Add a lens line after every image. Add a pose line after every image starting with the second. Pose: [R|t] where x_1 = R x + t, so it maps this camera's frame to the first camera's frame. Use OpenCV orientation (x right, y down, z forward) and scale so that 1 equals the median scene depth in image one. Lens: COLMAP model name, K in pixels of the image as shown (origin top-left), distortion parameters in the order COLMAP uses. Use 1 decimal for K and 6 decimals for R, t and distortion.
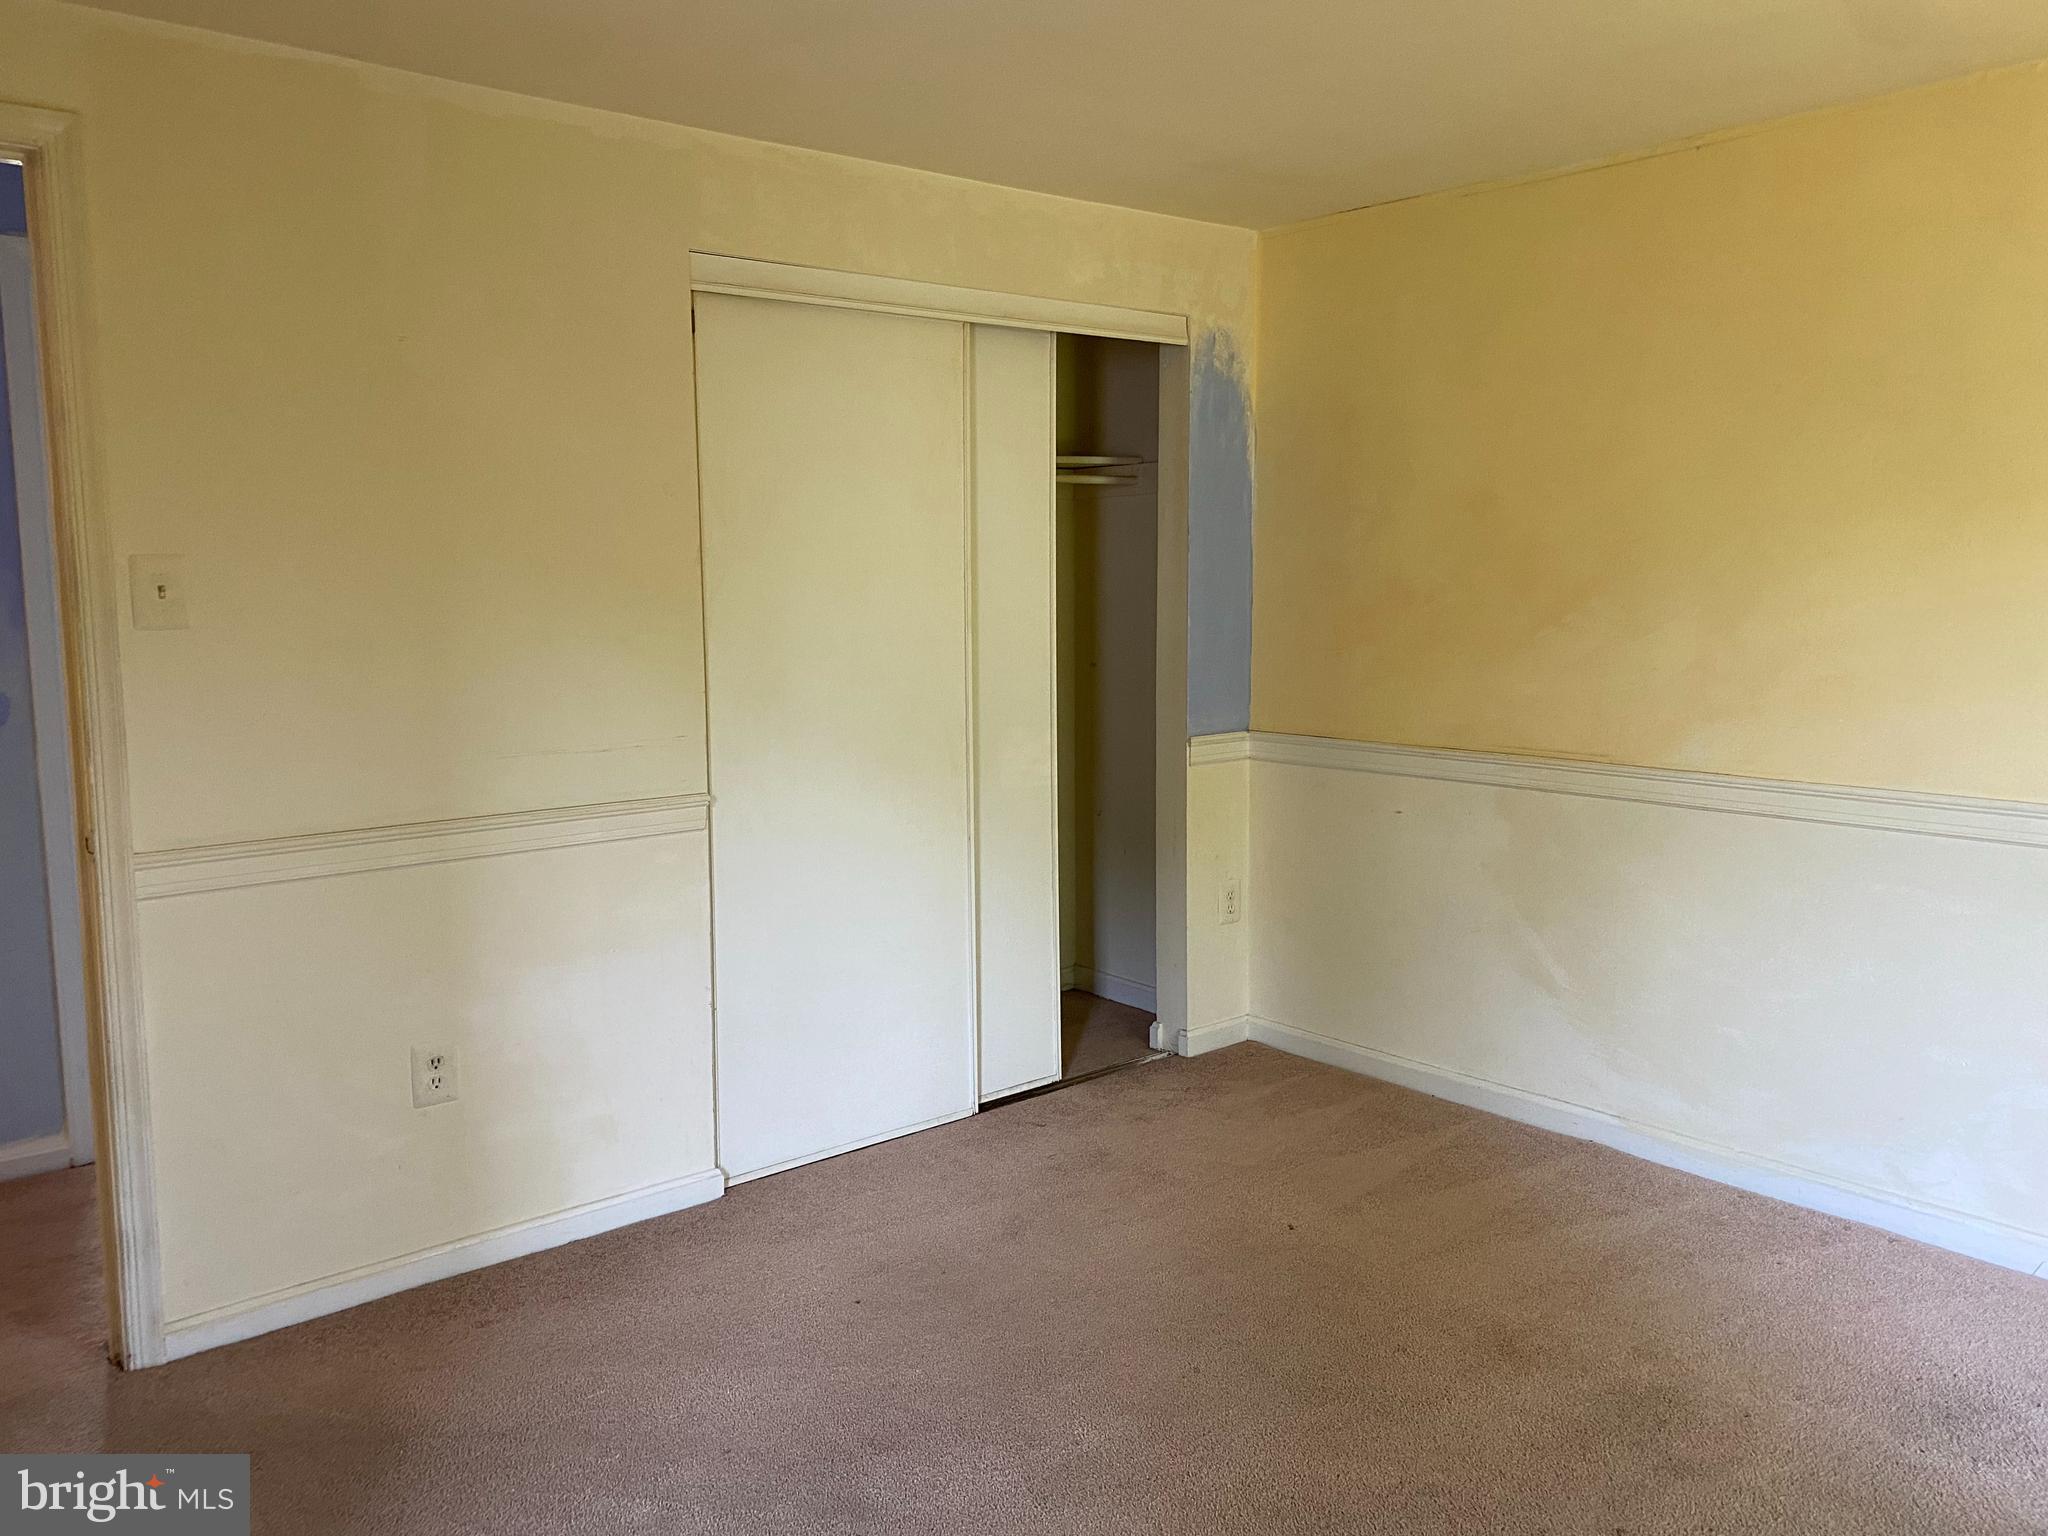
lens RADIAL K [[1580.8, 0, 1000.4], [0, 1580.8, 762.6], [0, 0, 1]] dist [0.013821, -0.000659]
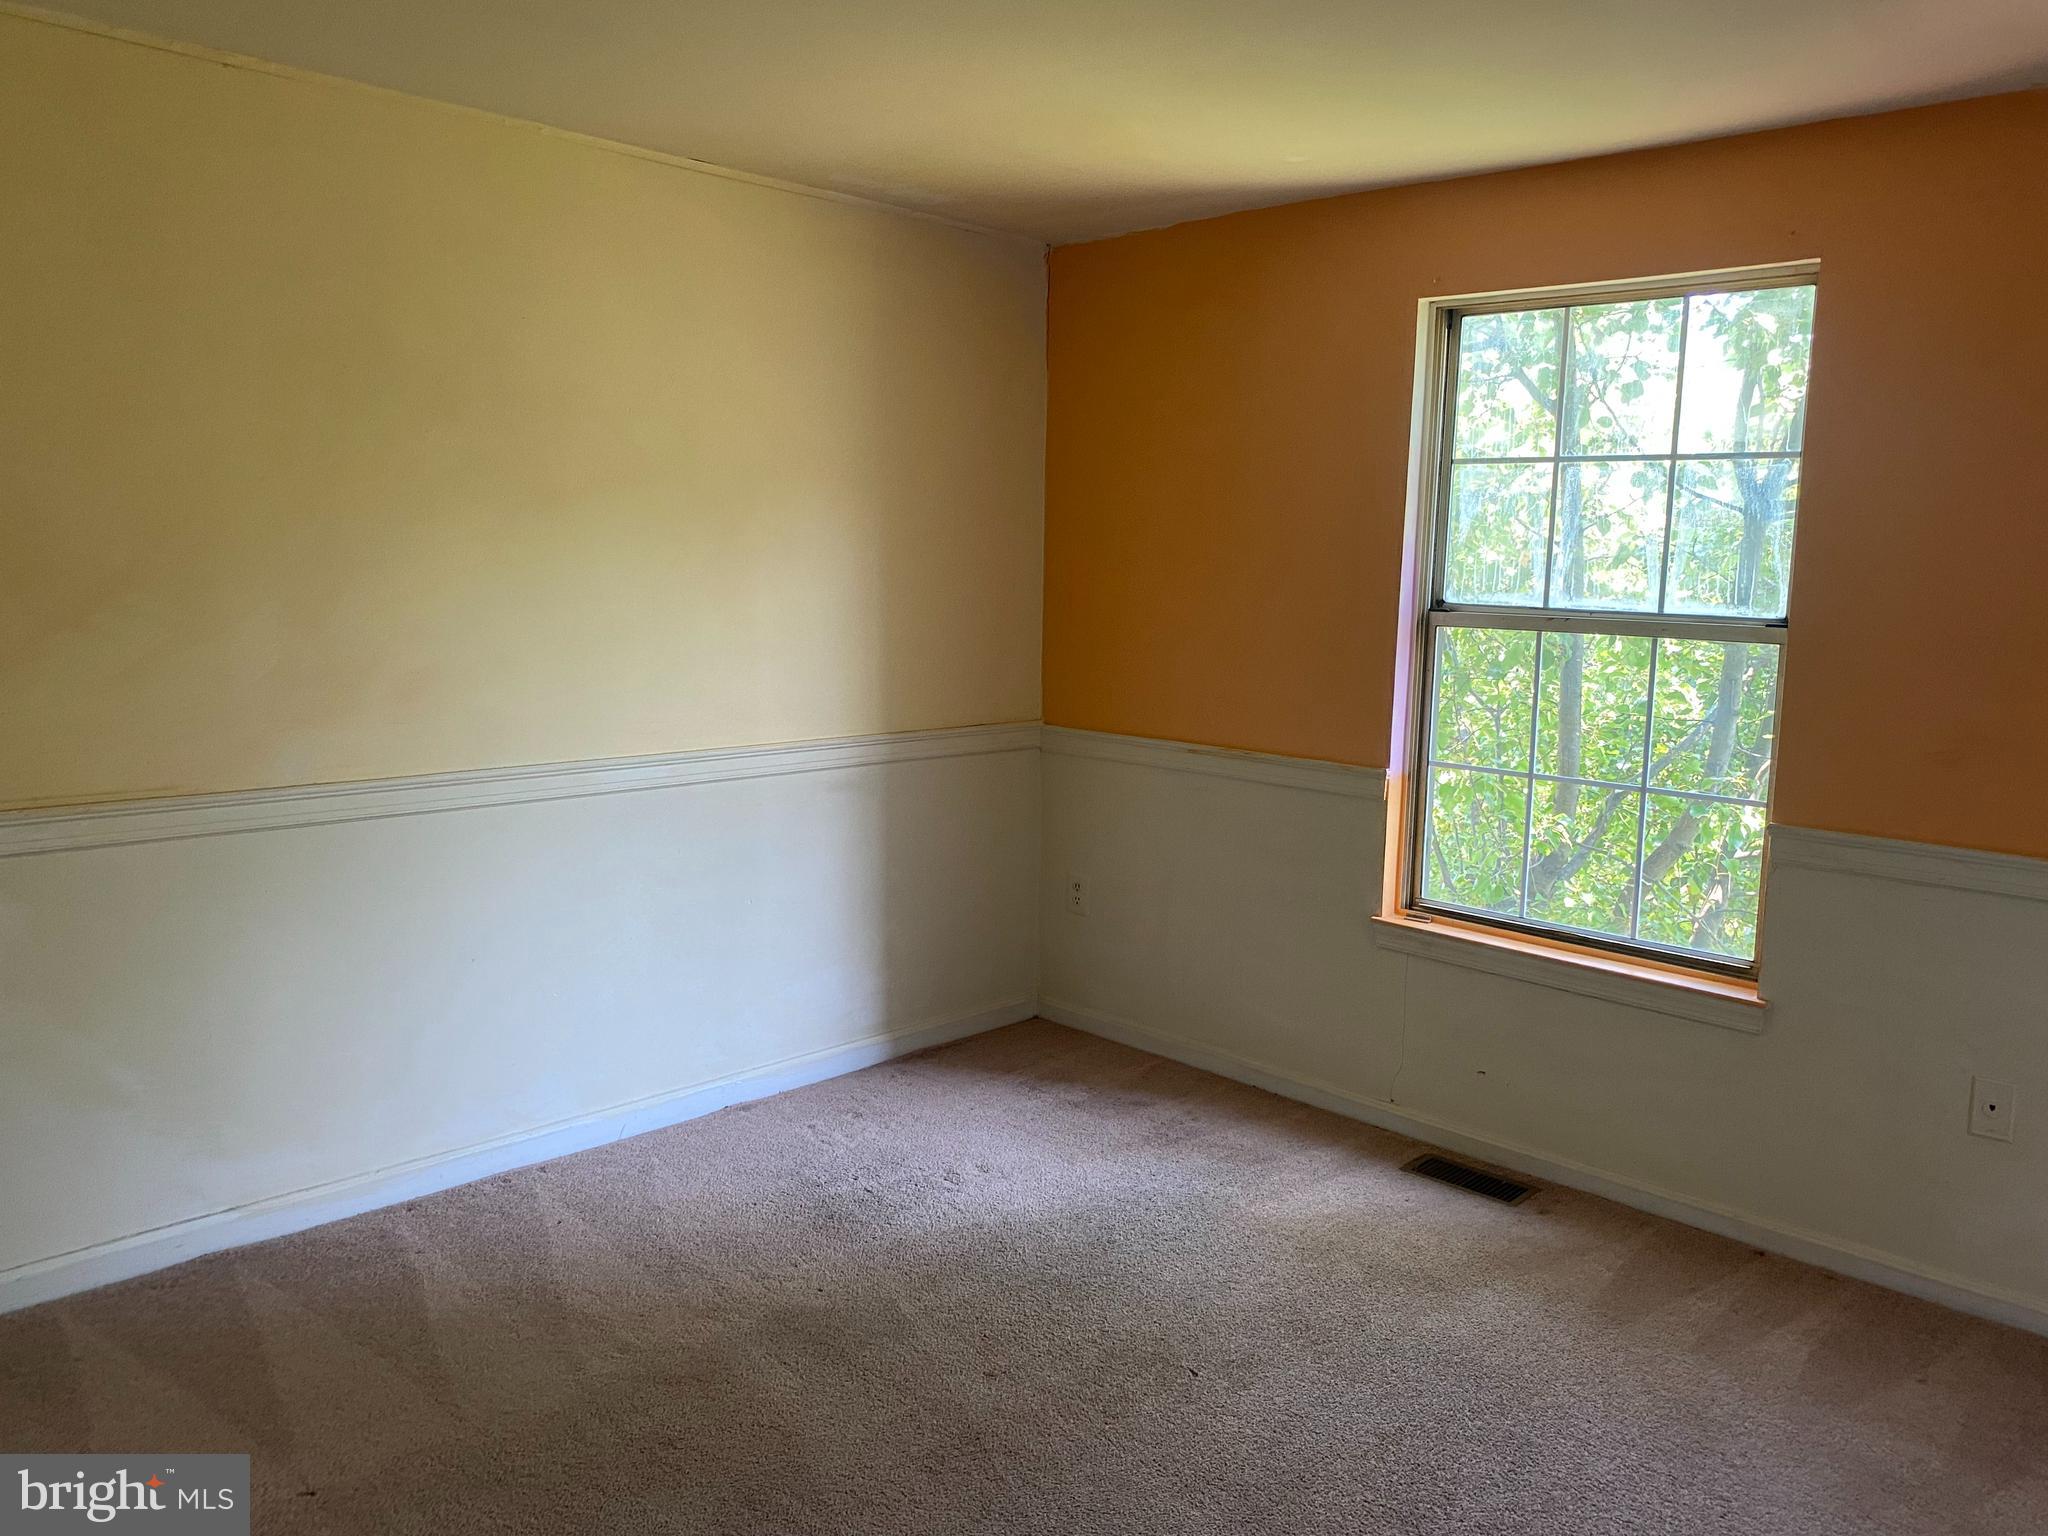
lens RADIAL K [[1580.8, 0, 1000.4], [0, 1580.8, 762.6], [0, 0, 1]] dist [0.013821, -0.000659]
pose [[-0.111886, -0.123670, 0.985996, -0.513934], [0.098660, 0.985941, 0.134858, -0.094004], [-0.988811, 0.112367, -0.098112, 0.734951]]
